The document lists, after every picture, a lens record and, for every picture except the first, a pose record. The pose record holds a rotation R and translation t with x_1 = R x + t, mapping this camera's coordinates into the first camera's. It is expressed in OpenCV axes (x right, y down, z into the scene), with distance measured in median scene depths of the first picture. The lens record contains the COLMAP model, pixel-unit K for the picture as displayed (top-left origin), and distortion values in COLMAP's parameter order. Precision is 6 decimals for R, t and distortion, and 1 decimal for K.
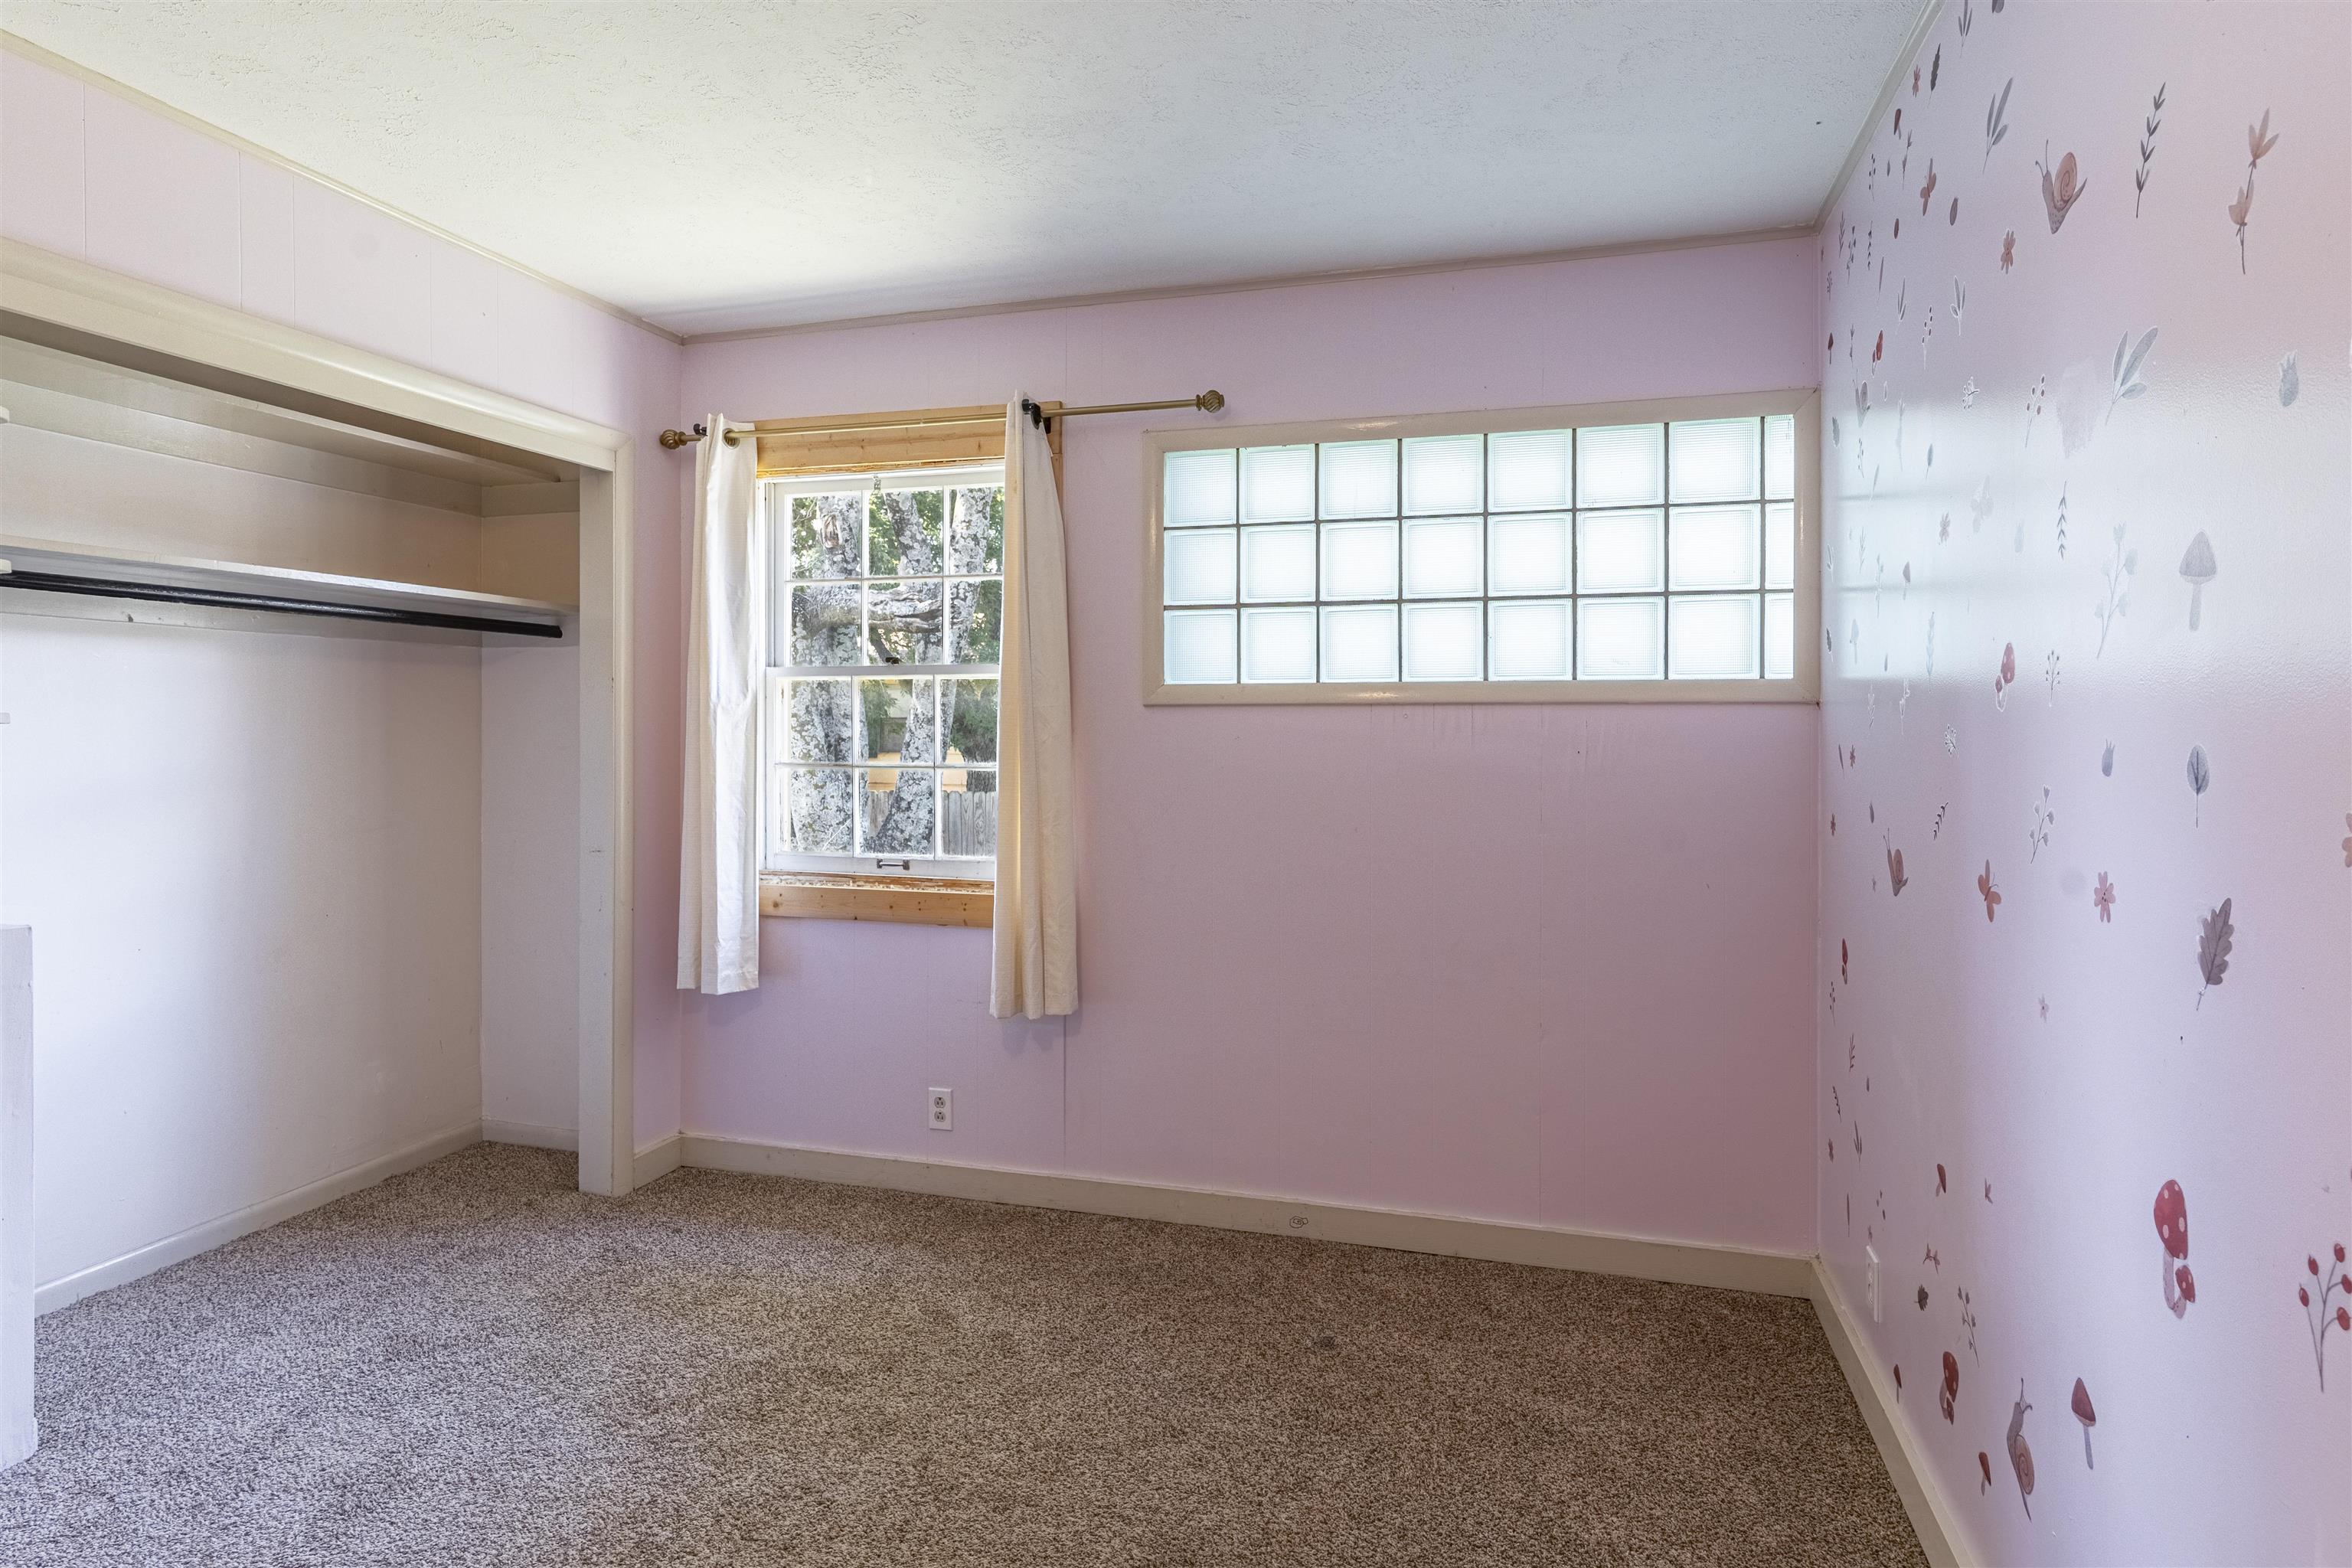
lens RADIAL K [[1177.2, 0, 1182.0], [0, 1177.2, 729.6], [0, 0, 1]] dist [-0.000928, -0.000733]
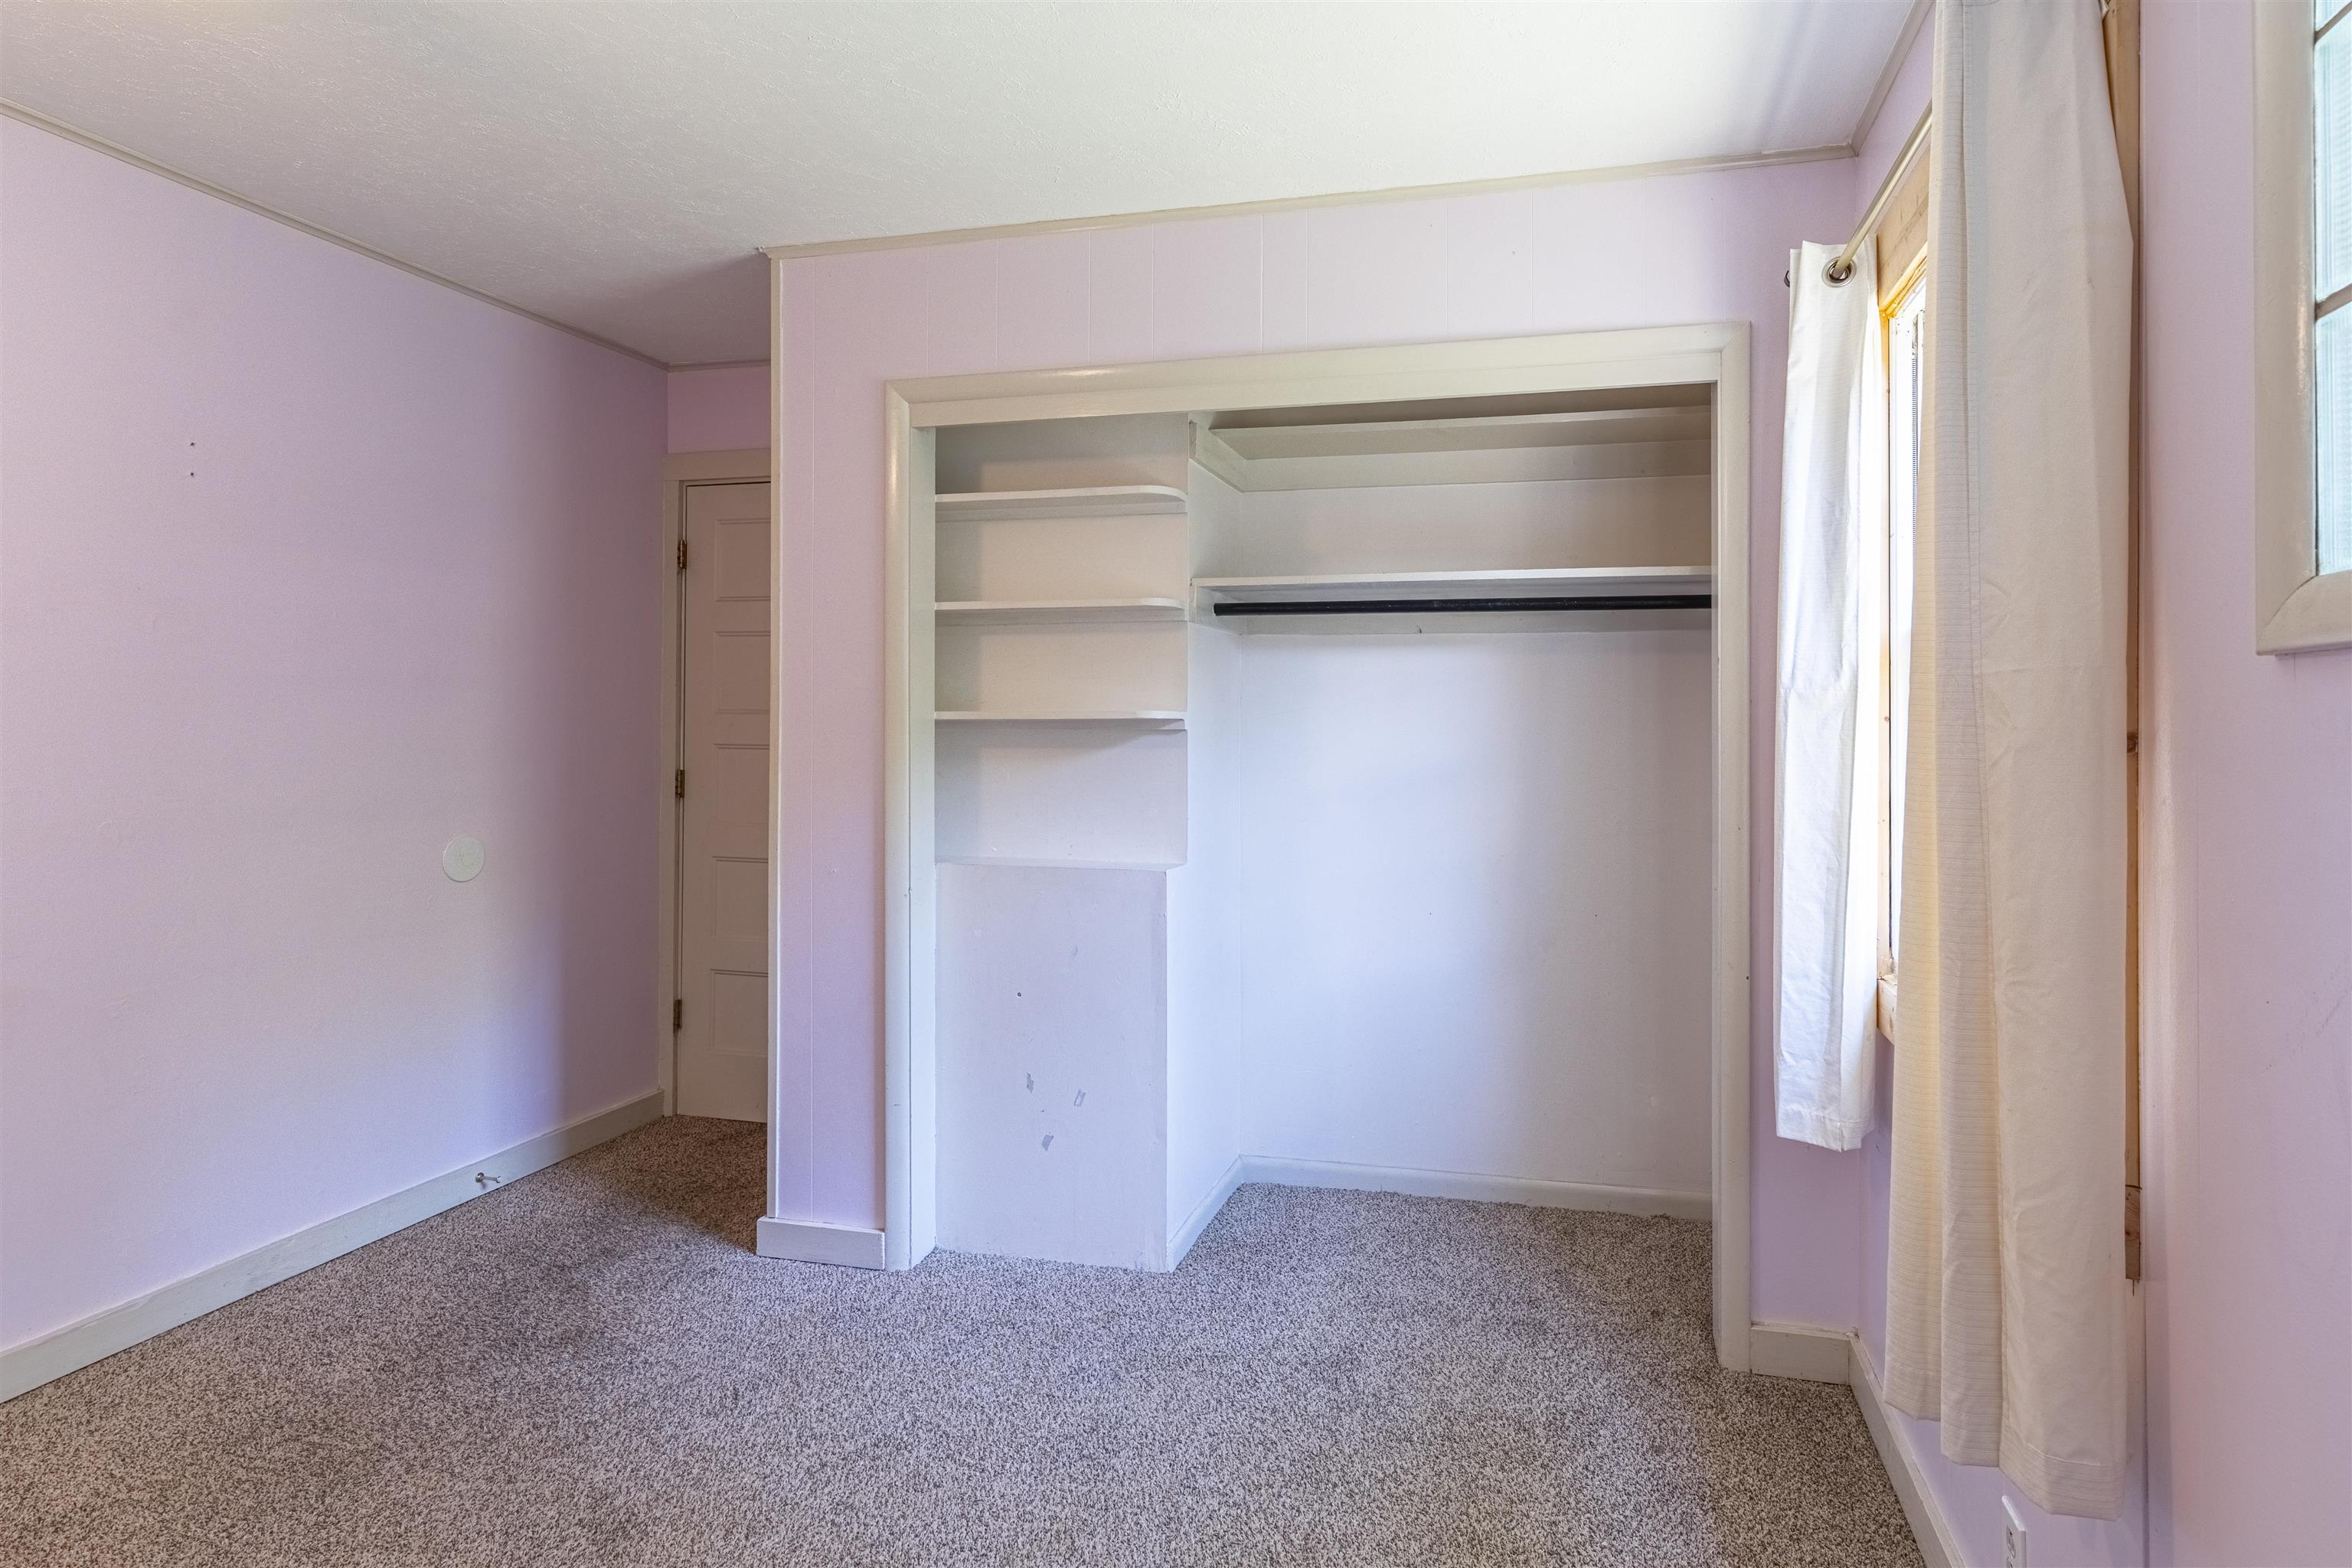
lens RADIAL K [[1142.1, 0, 1176.1], [0, 1142.1, 710.9], [0, 0, 1]] dist [-0.001588, 0.000152]
pose [[0.070252, -0.010302, -0.997476, 0.266319], [-0.005187, 0.999929, -0.010692, -0.001274], [0.997516, 0.005925, 0.070194, 0.783286]]
